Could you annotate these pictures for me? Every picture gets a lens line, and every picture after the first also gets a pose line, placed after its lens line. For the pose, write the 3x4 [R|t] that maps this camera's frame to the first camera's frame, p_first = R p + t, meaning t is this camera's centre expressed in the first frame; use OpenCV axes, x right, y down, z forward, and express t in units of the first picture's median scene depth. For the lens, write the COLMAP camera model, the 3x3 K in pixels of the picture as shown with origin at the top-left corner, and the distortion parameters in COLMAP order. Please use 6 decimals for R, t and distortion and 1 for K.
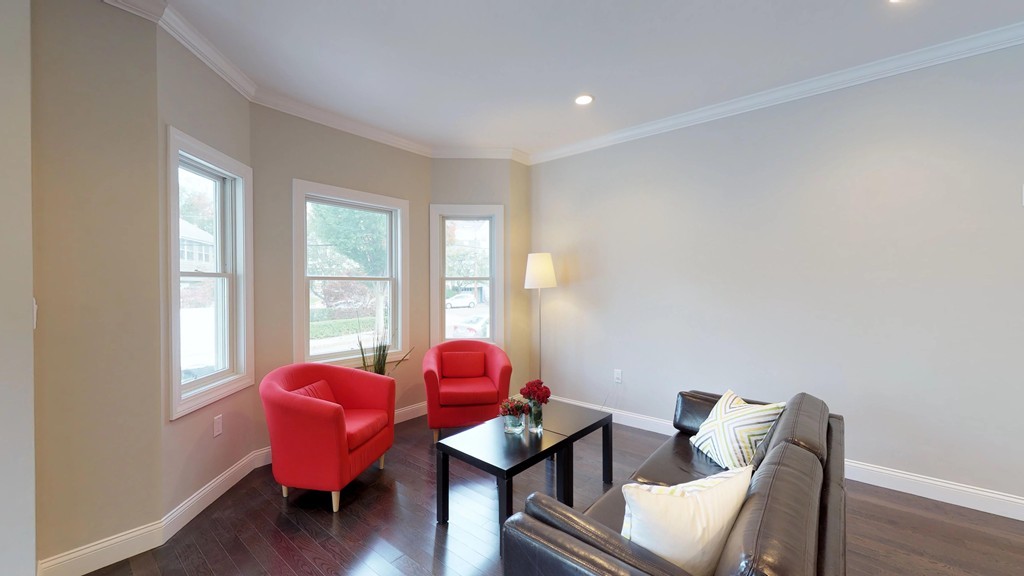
lens RADIAL K [[390.1, 0, 512.3], [0, 390.1, 289.4], [0, 0, 1]] dist [0.001290, -0.000192]
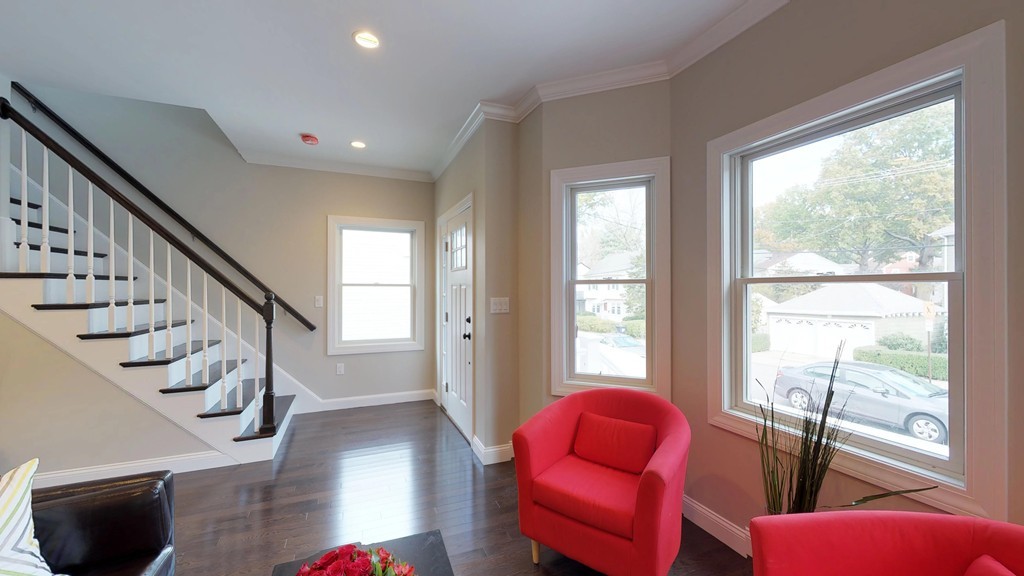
lens RADIAL K [[390.1, 0, 512.3], [0, 390.1, 289.4], [0, 0, 1]] dist [0.001290, -0.000192]
pose [[-0.468181, -0.000221, -0.883633, 0.242154], [-0.010229, 0.999934, 0.005170, -0.016074], [0.883574, 0.011460, -0.468152, 1.035376]]
